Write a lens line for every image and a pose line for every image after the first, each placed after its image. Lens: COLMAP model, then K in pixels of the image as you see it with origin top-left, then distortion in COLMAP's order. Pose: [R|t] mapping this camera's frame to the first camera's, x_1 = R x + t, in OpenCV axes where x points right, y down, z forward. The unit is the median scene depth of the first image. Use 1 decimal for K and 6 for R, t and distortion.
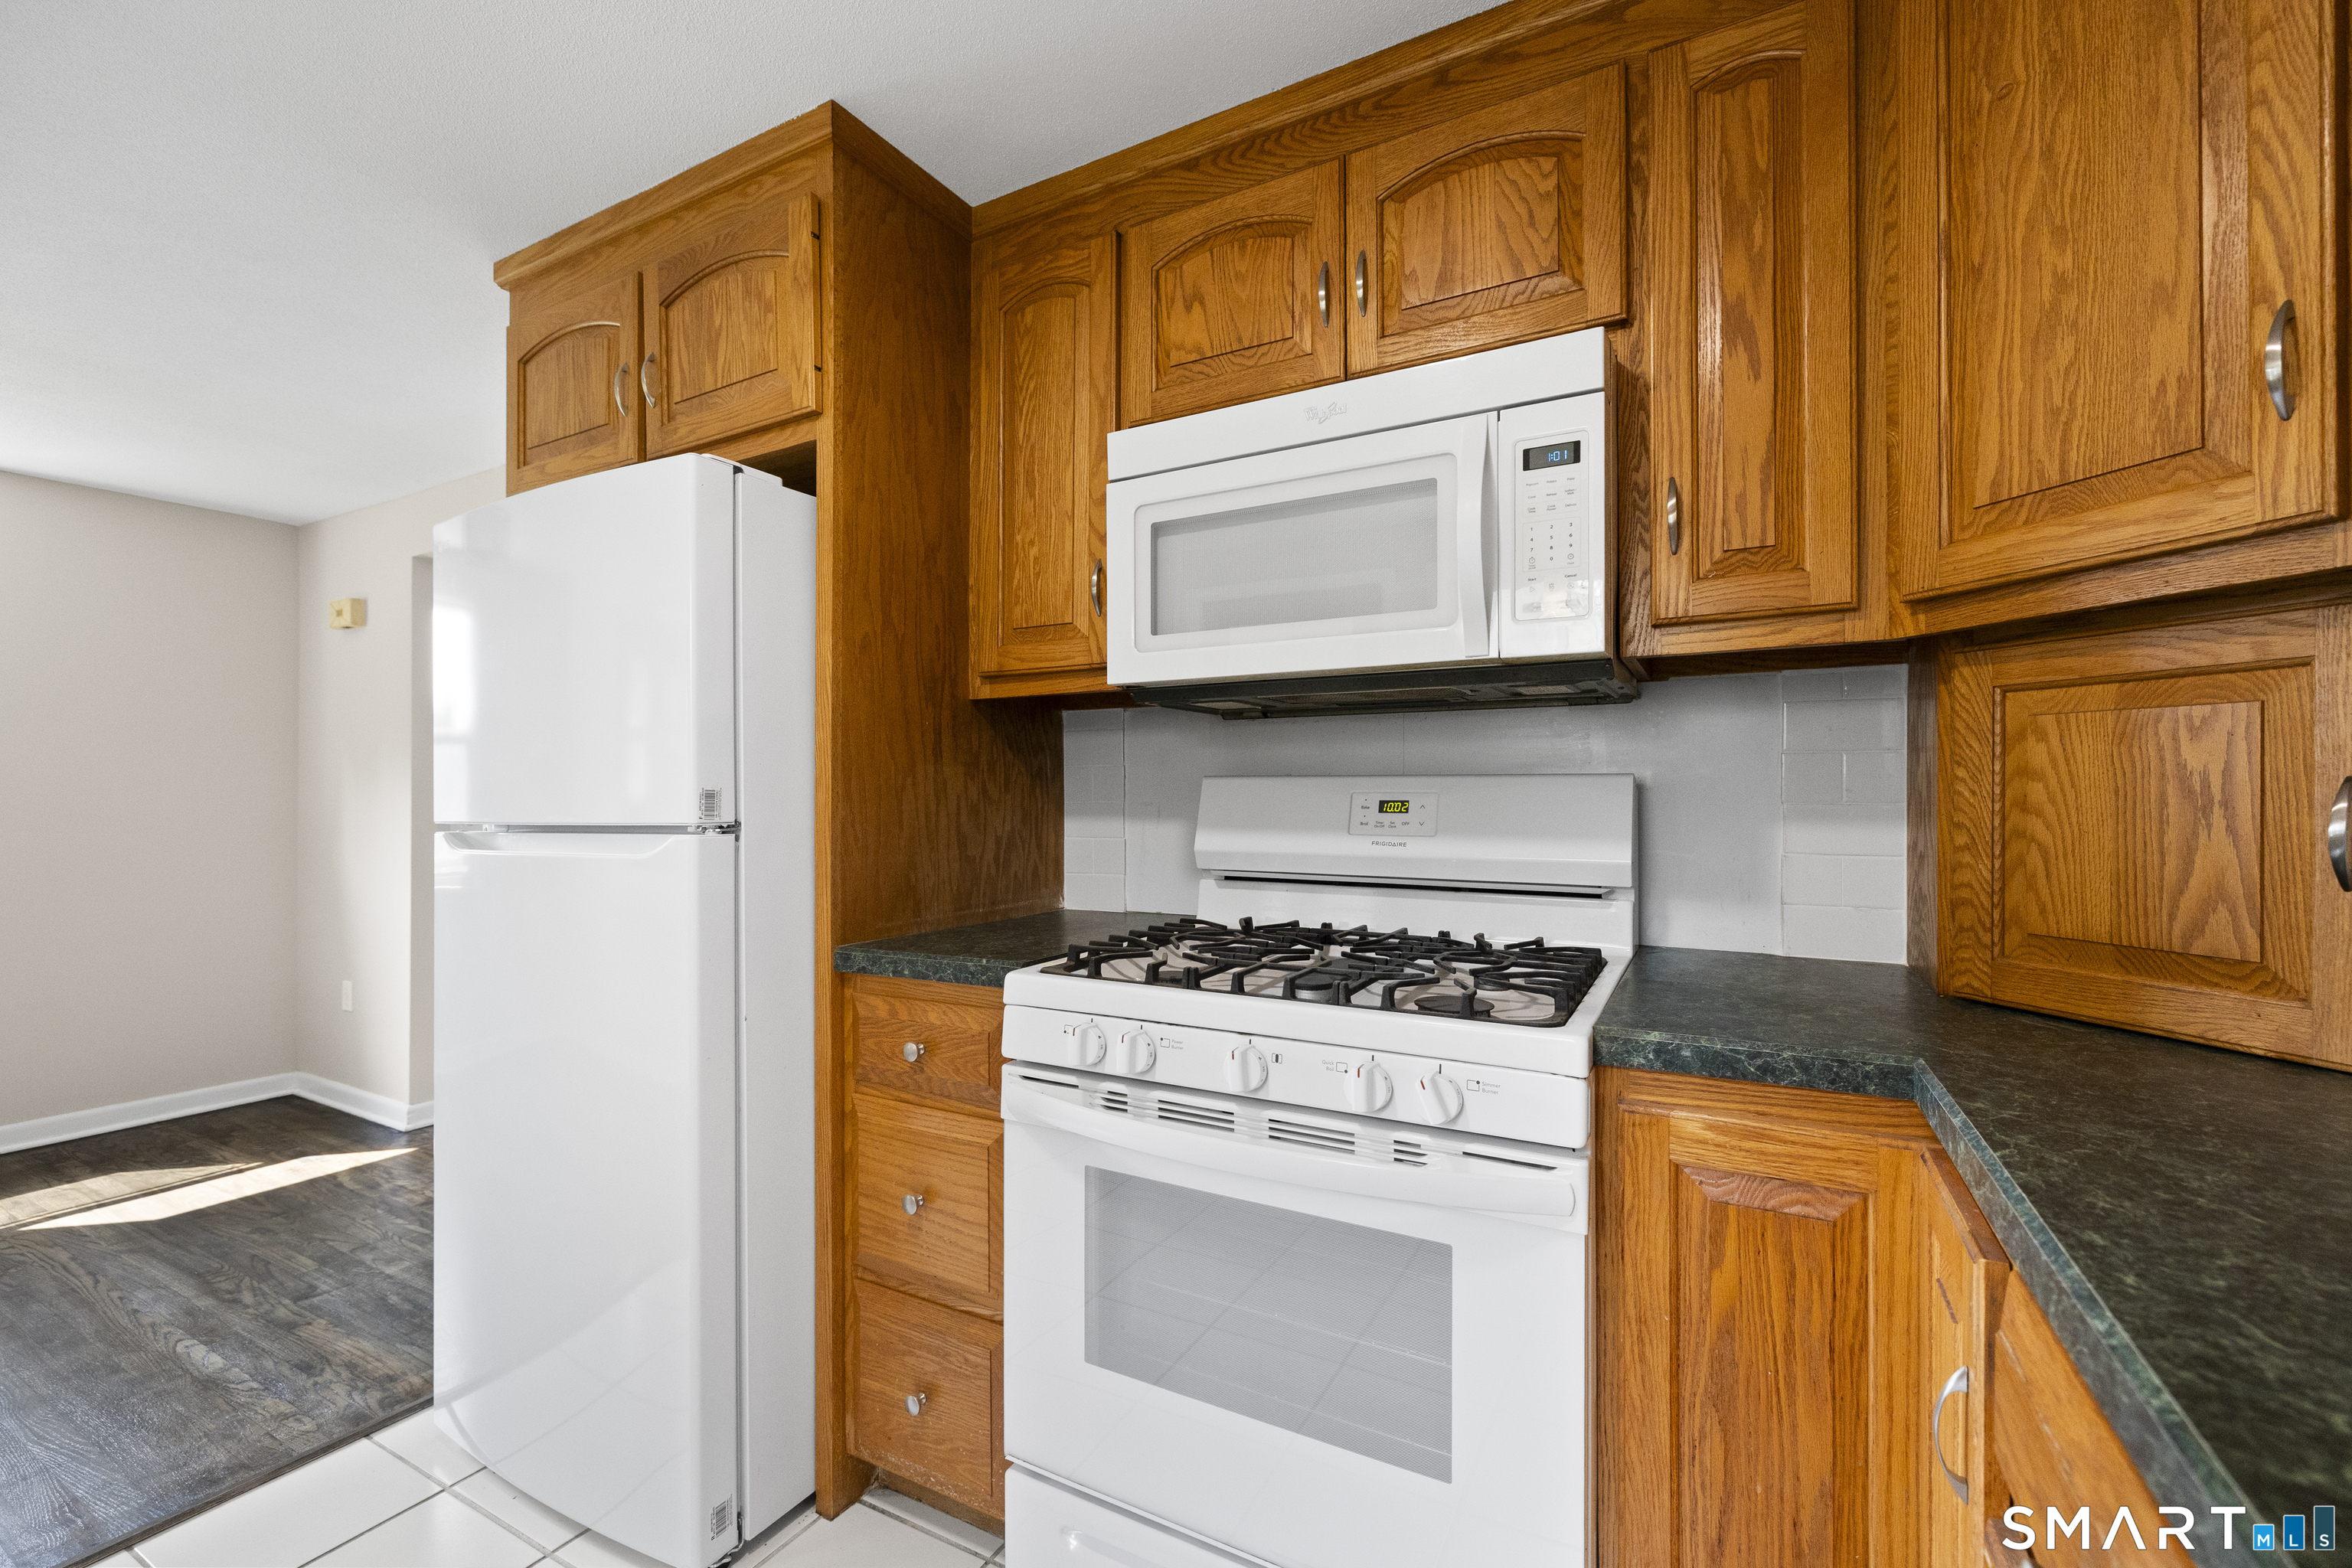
lens RADIAL K [[979.4, 0, 1175.9], [0, 979.4, 800.6], [0, 0, 1]] dist [-0.000870, 0.000083]
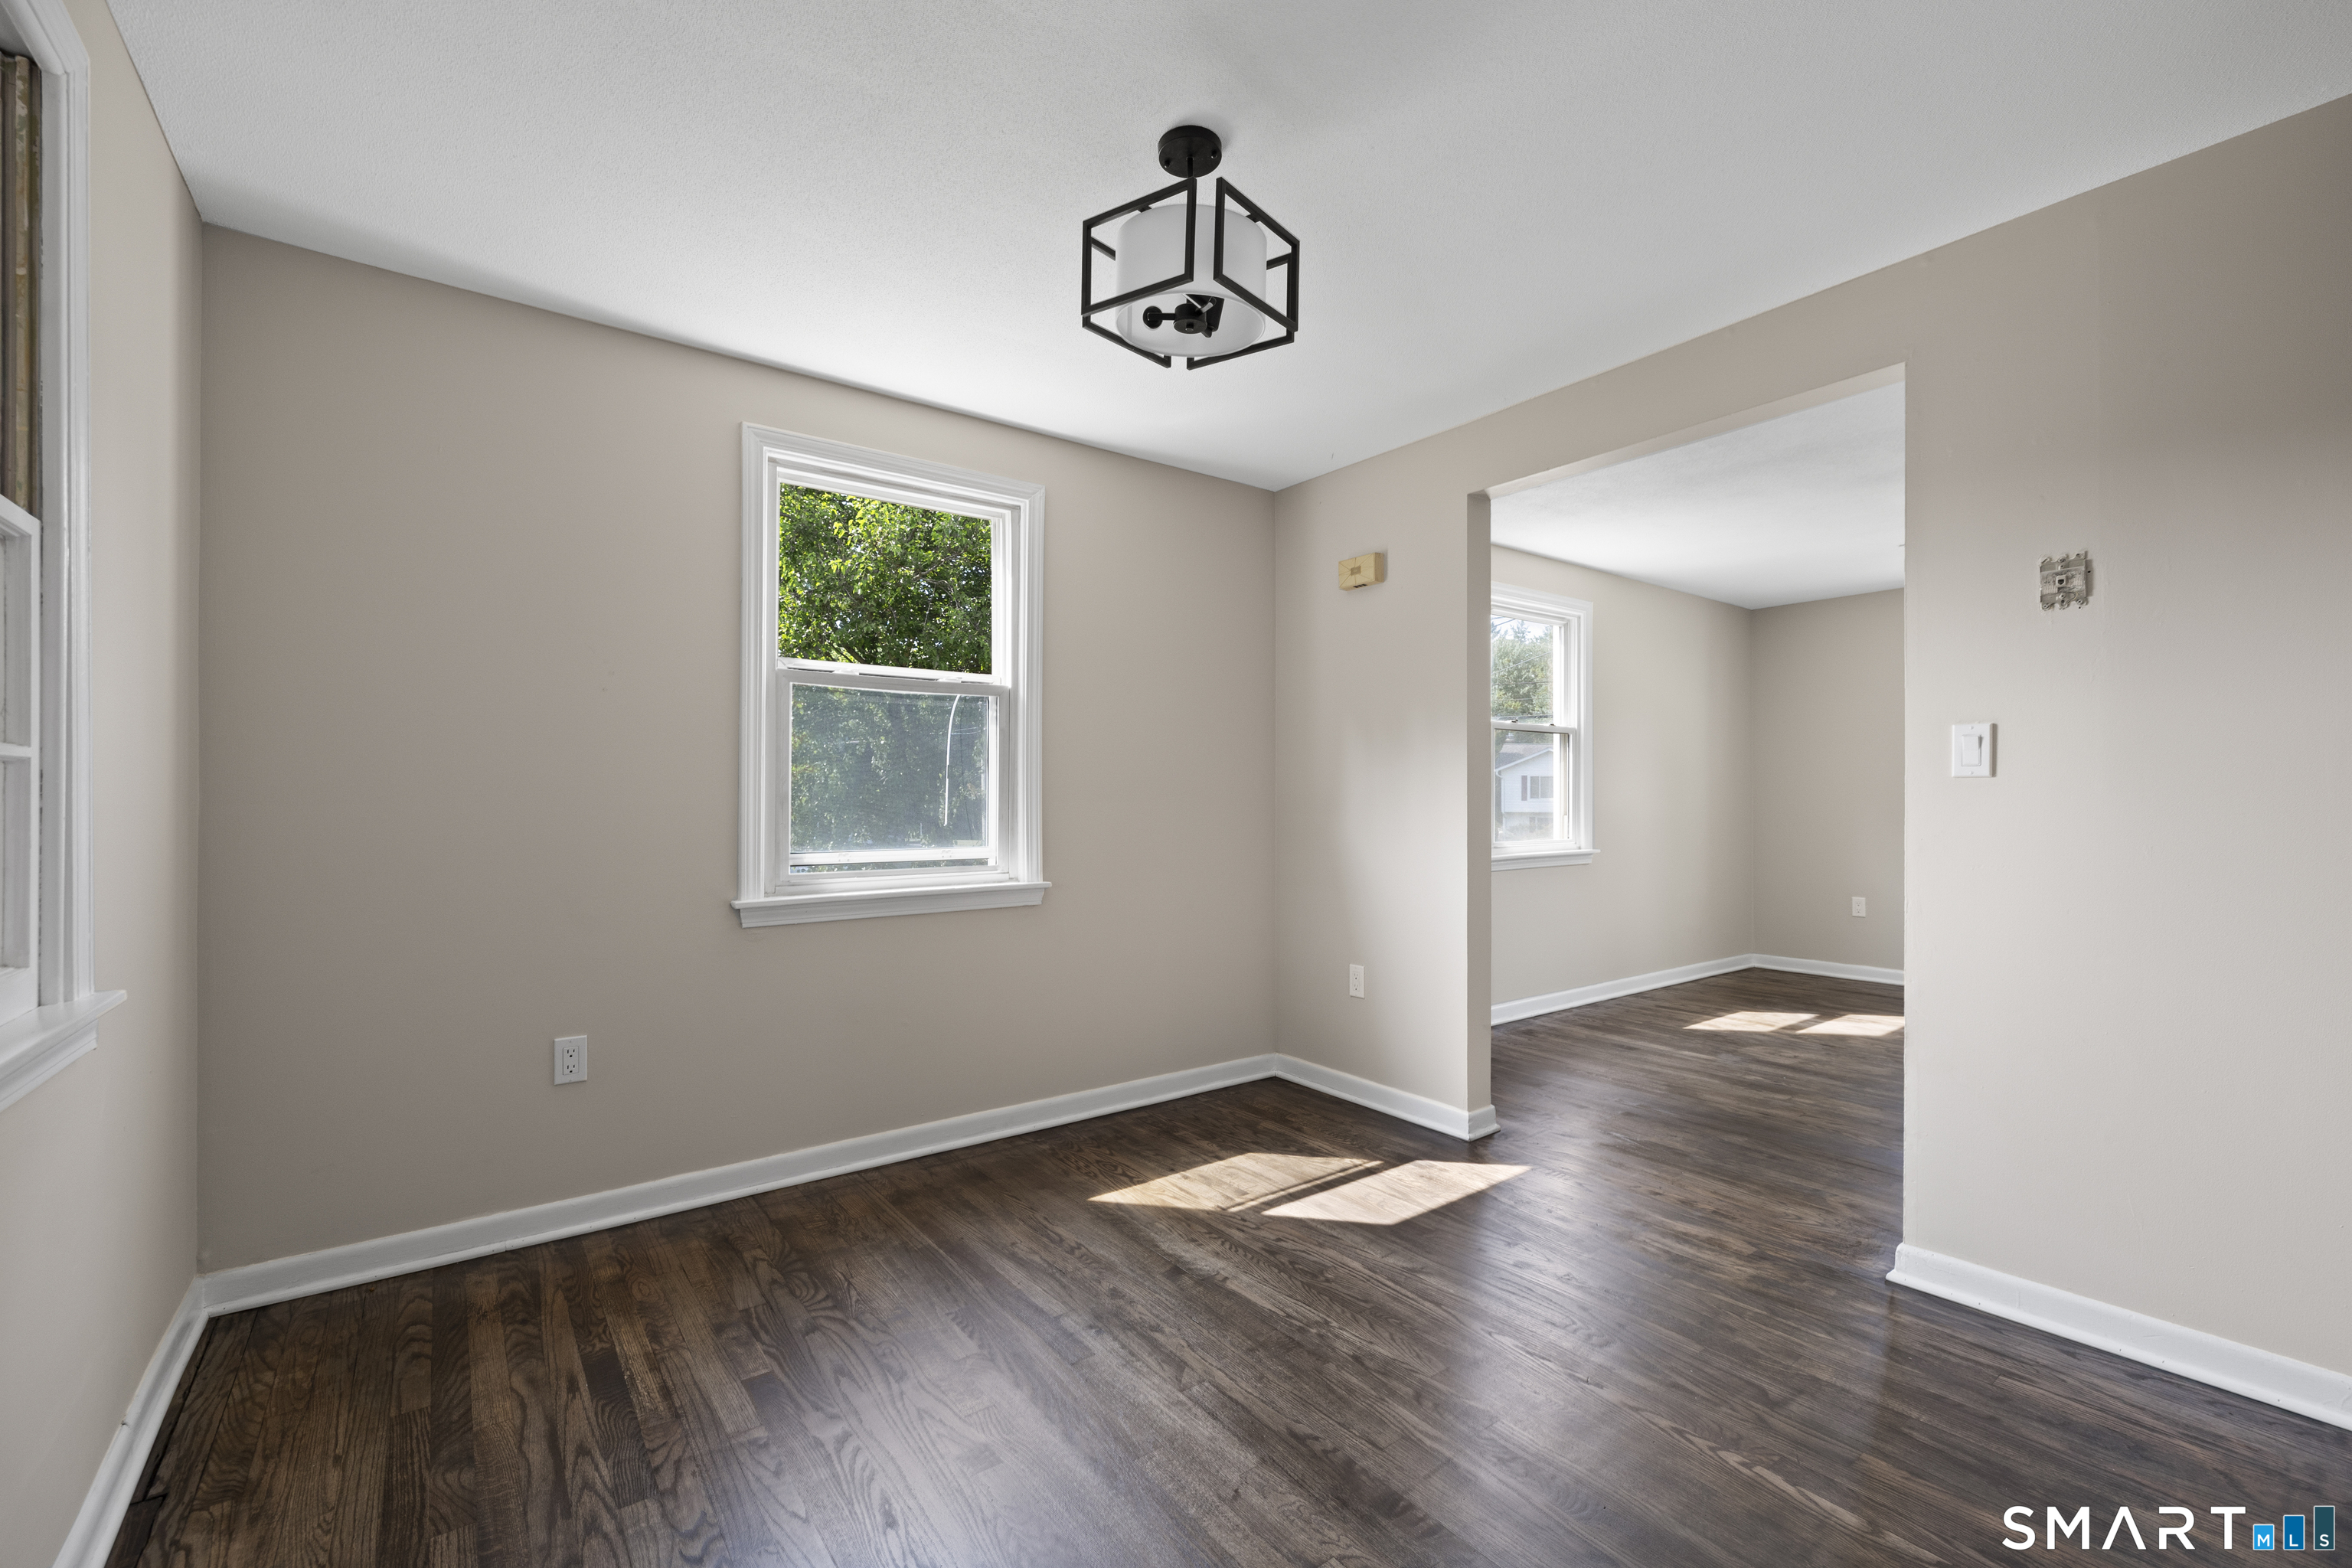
lens RADIAL K [[979.4, 0, 1183.5], [0, 979.4, 800.1], [0, 0, 1]] dist [-0.000870, 0.000083]
pose [[0.913152, 0.003585, -0.407603, -0.714780], [-0.003746, 0.999993, 0.000402, 0.031732], [0.407602, 0.001160, 0.913159, 0.089945]]
